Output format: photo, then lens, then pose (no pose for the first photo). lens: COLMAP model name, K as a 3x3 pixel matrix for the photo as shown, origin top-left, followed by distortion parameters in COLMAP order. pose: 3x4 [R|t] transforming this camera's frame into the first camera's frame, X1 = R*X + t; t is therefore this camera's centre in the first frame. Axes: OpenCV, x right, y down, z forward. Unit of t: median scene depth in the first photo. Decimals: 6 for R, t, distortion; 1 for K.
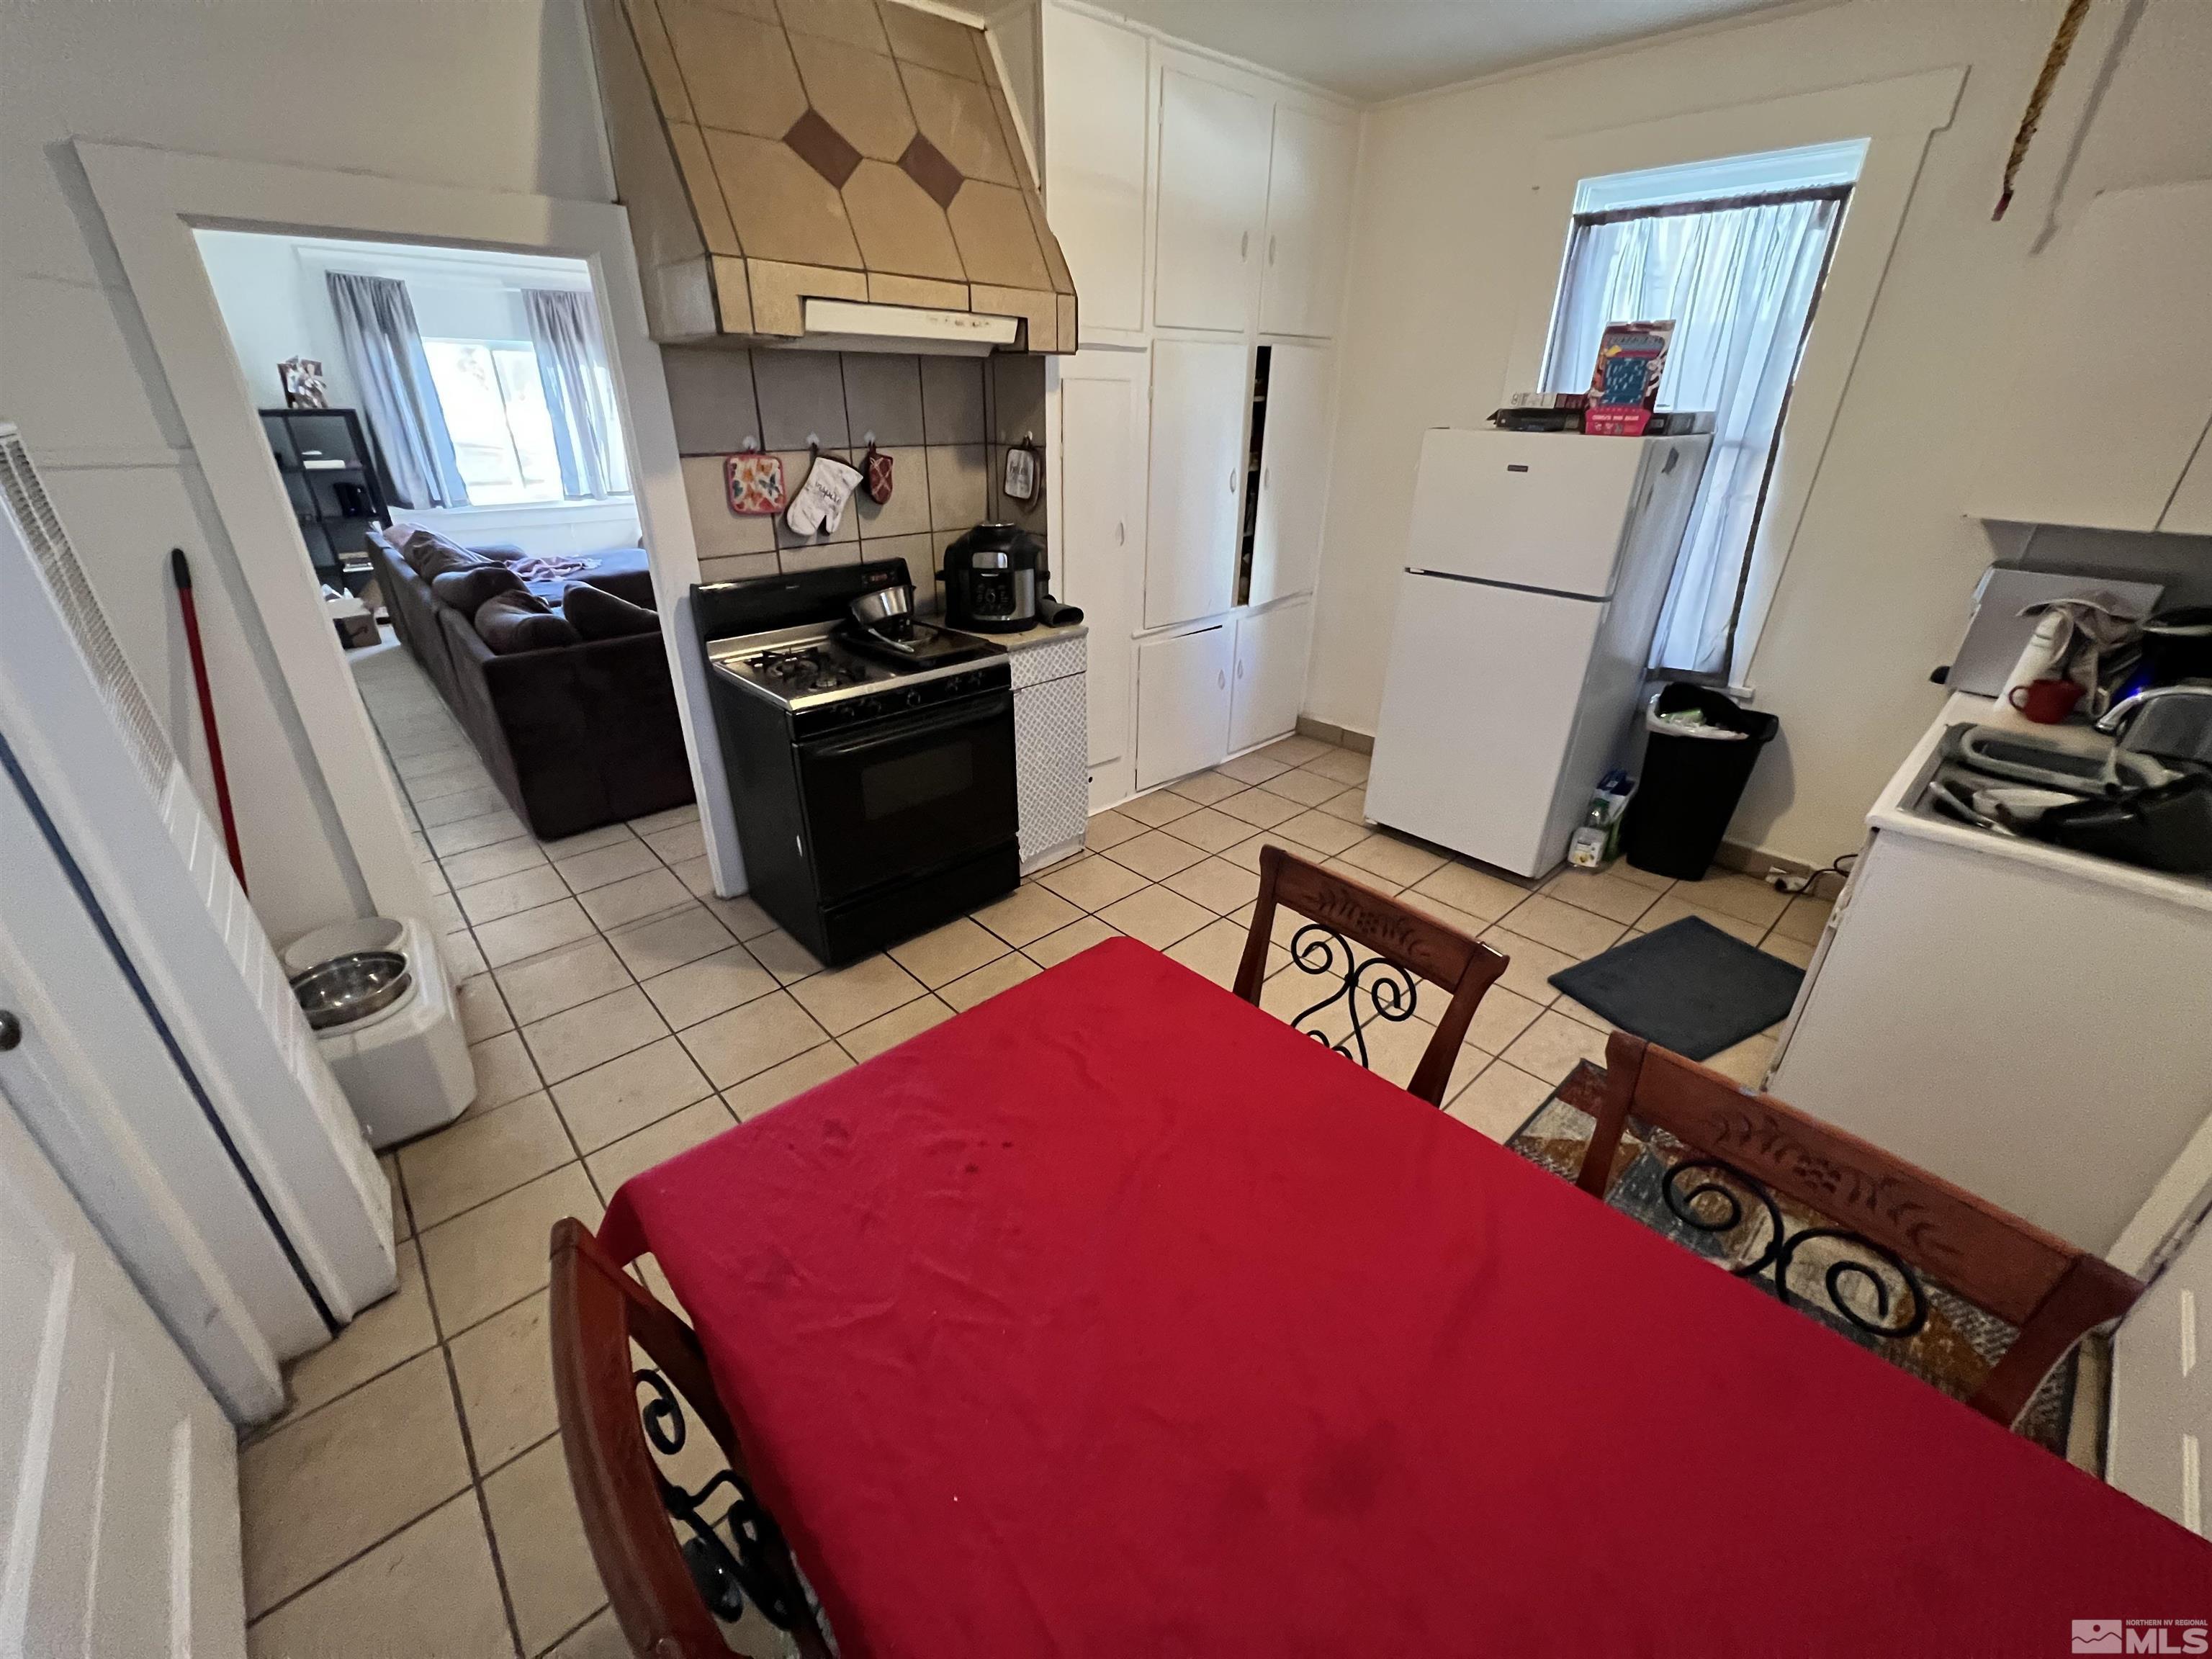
lens RADIAL K [[882.2, 0, 1102.7], [0, 882.2, 825.9], [0, 0, 1]] dist [-0.001623, -0.000127]
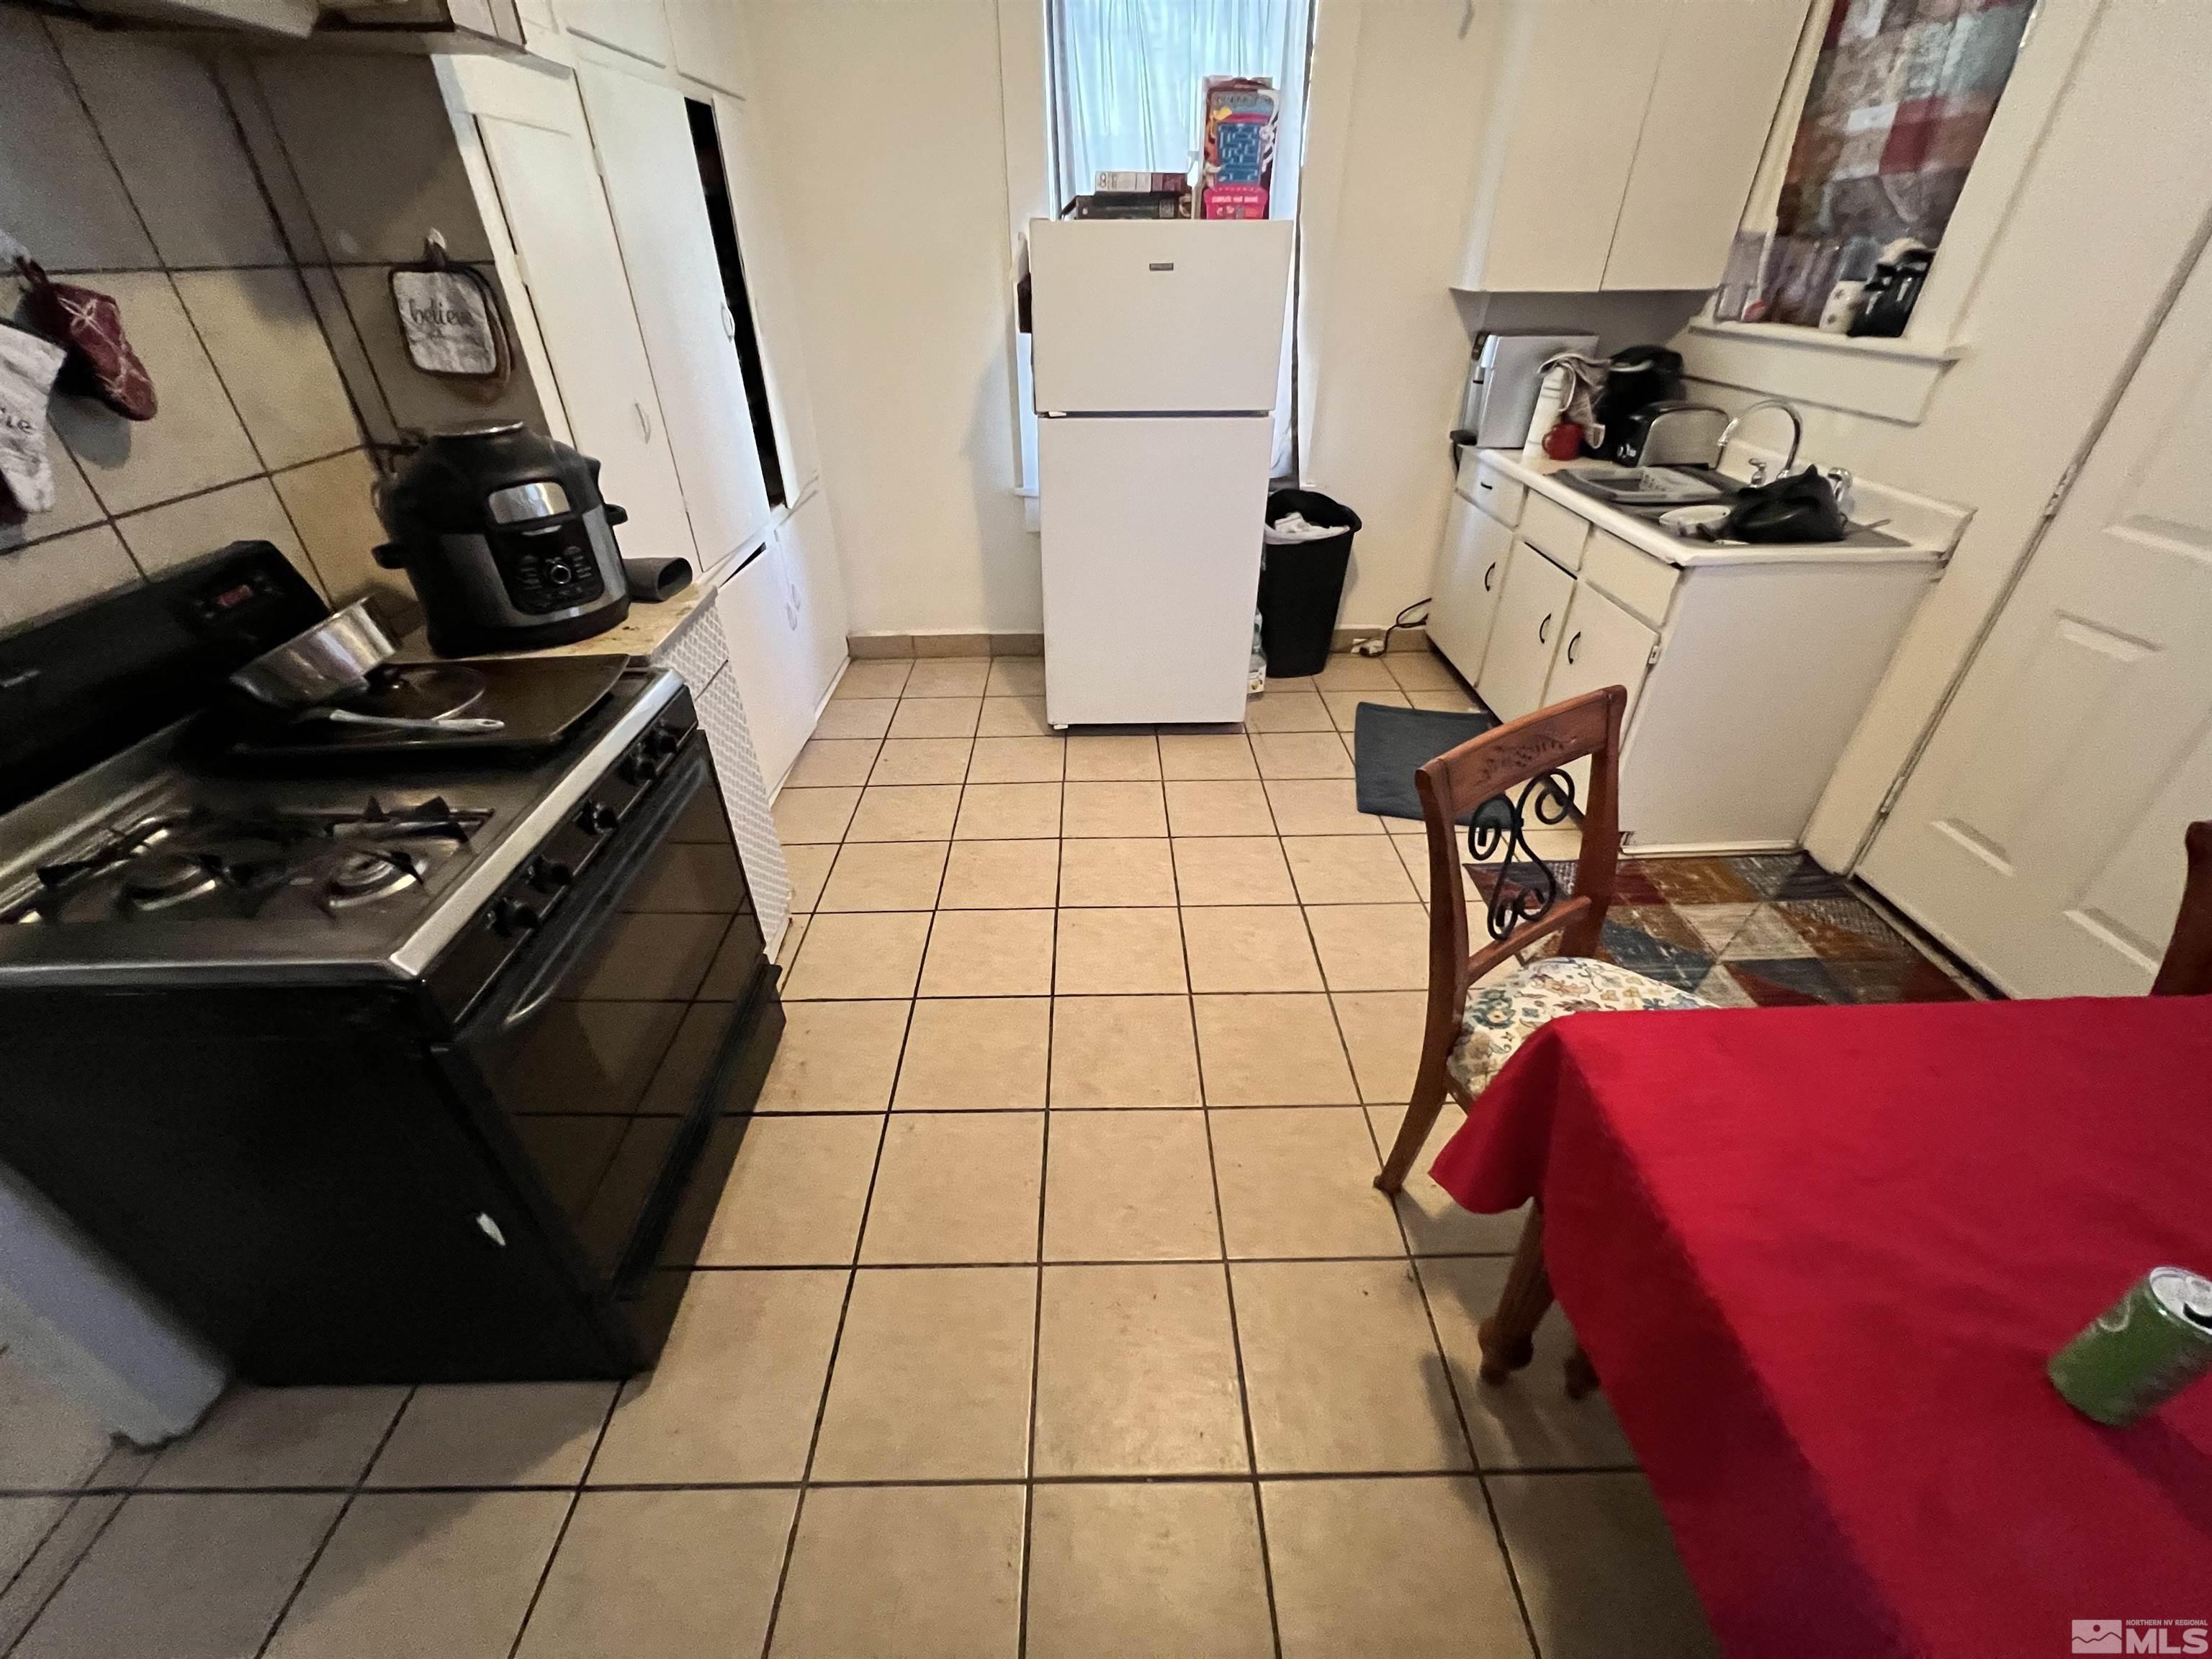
lens RADIAL K [[882.2, 0, 1099.9], [0, 882.2, 826.7], [0, 0, 1]] dist [-0.001623, -0.000127]
pose [[0.667776, -0.422400, 0.612906, -0.281477], [0.338668, 0.905647, 0.255163, -0.145760], [-0.662857, 0.037180, 0.747822, 0.400974]]
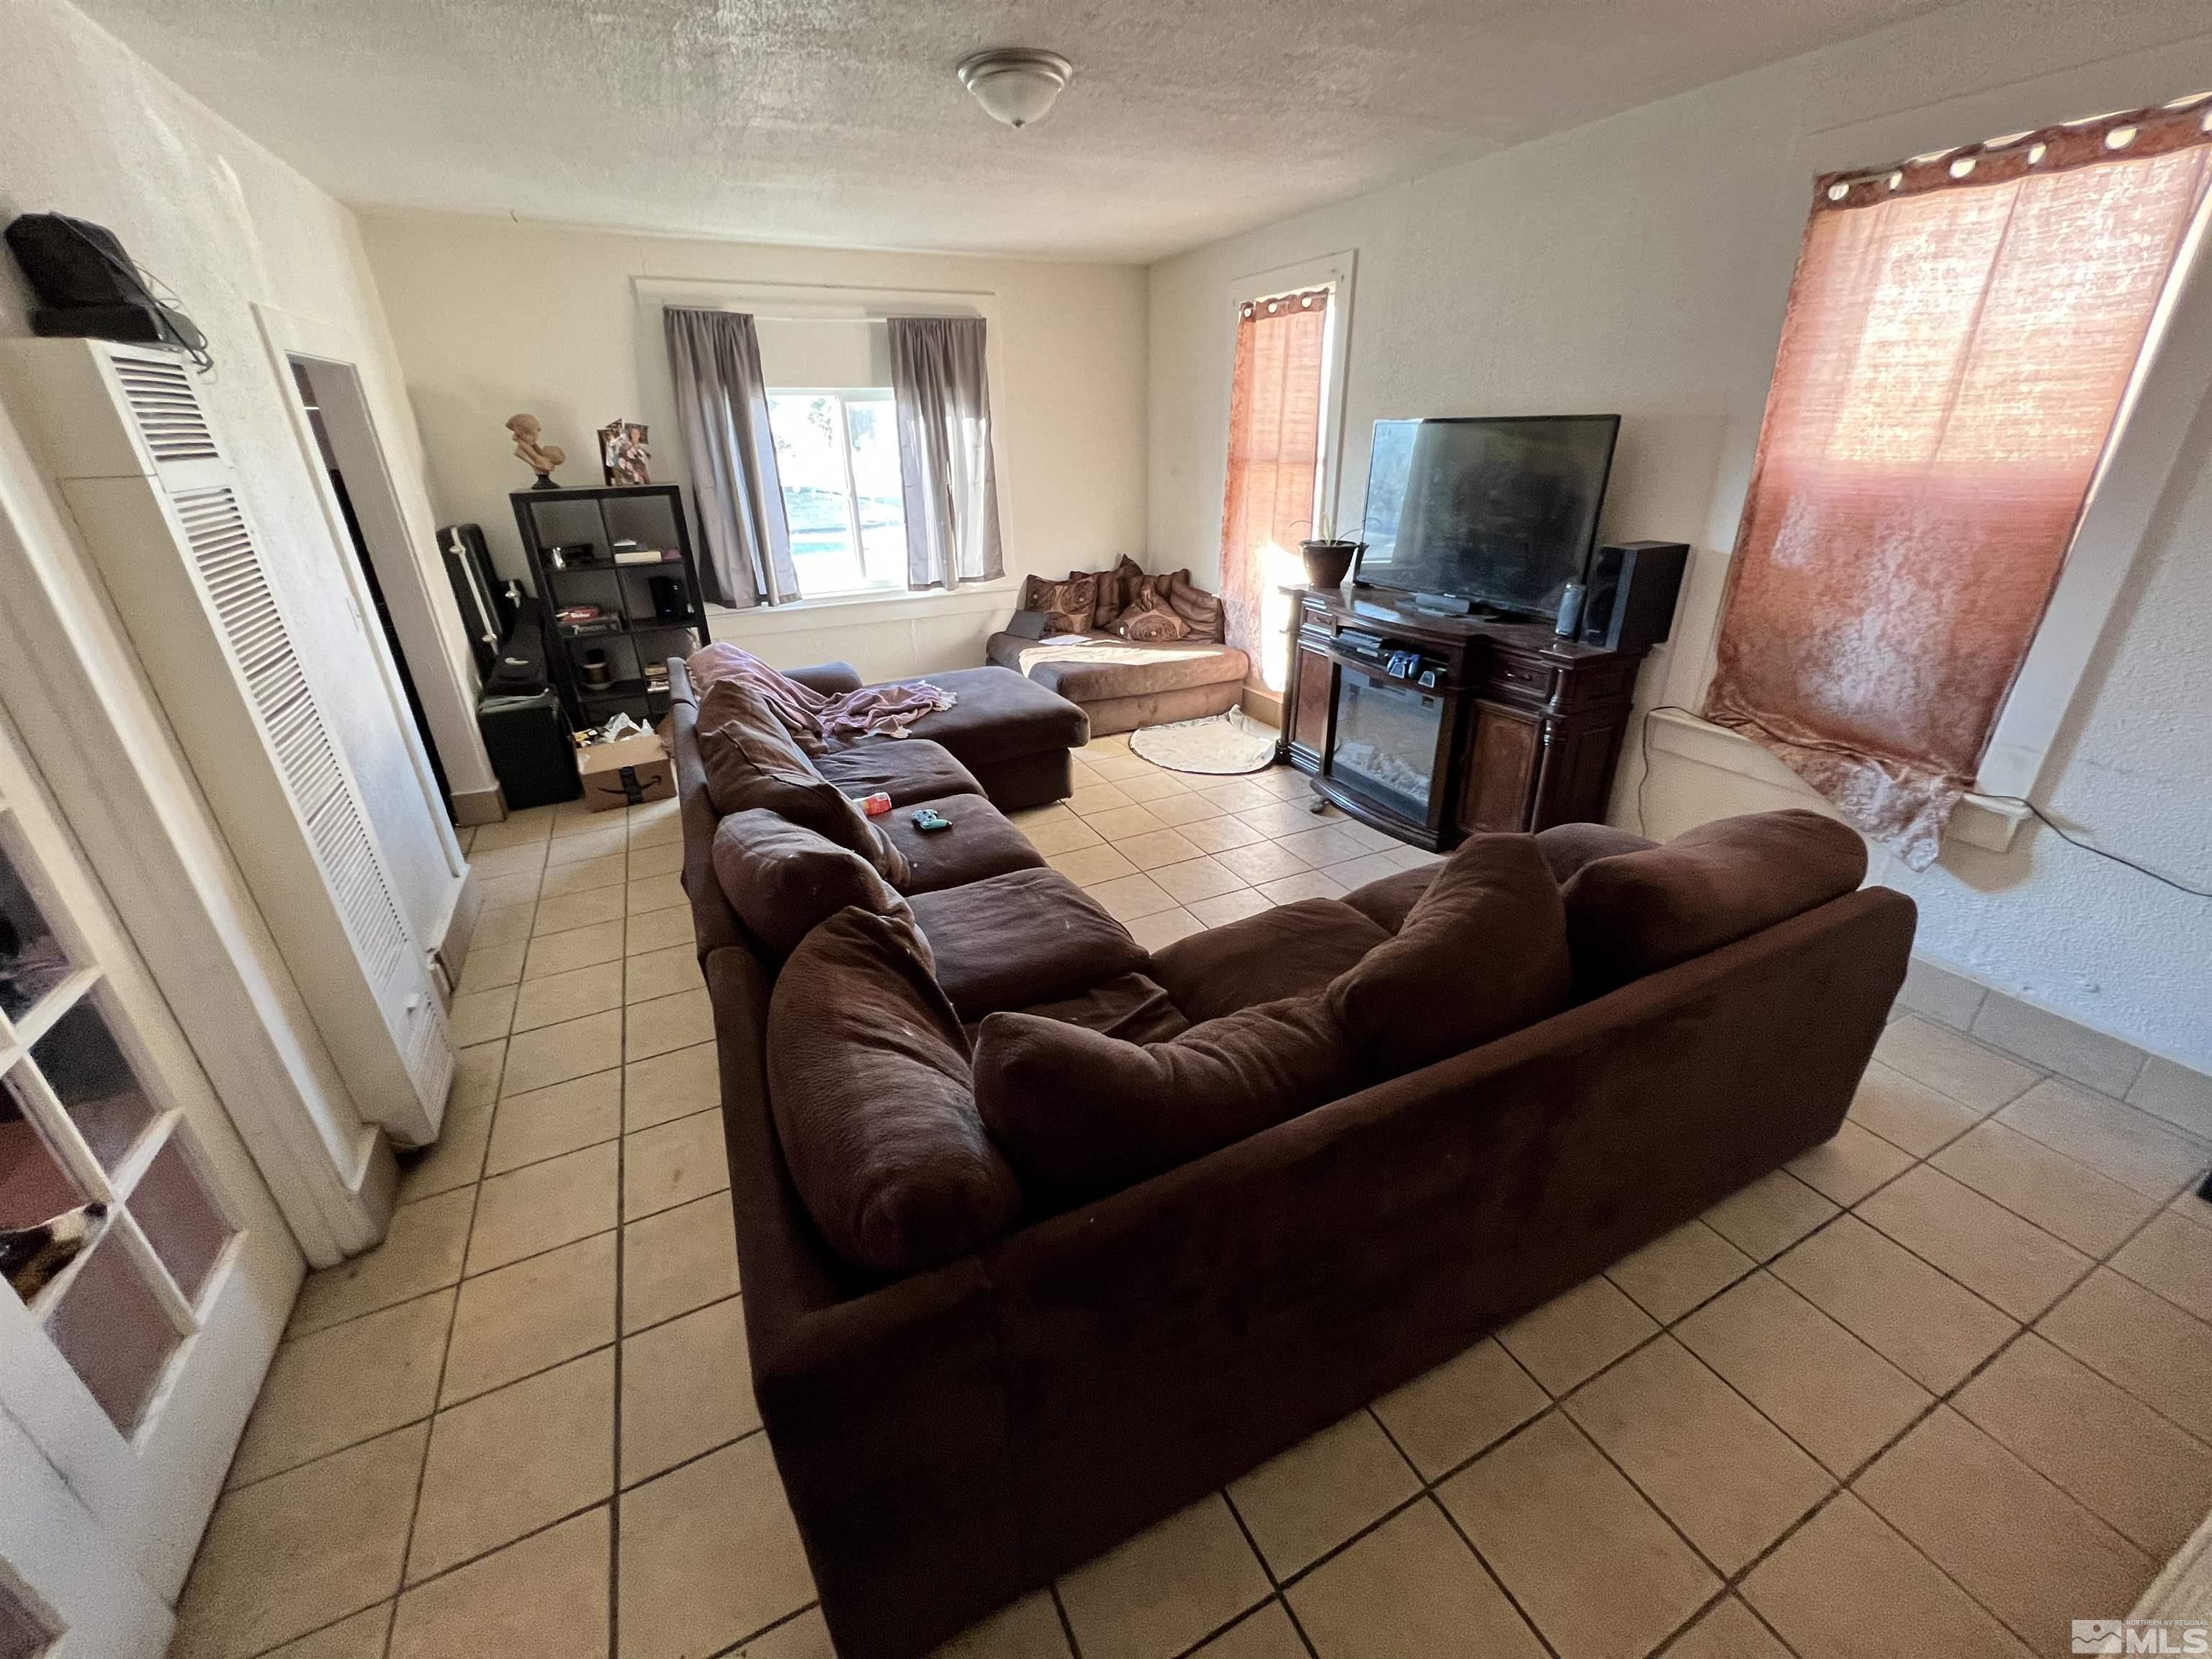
lens RADIAL K [[882.2, 0, 1104.8], [0, 882.2, 824.5], [0, 0, 1]] dist [-0.001623, -0.000127]
pose [[0.959350, 0.087211, -0.268404, -0.534791], [-0.094844, 0.995370, -0.015580, -0.409817], [0.265803, 0.040403, 0.963180, 0.754775]]
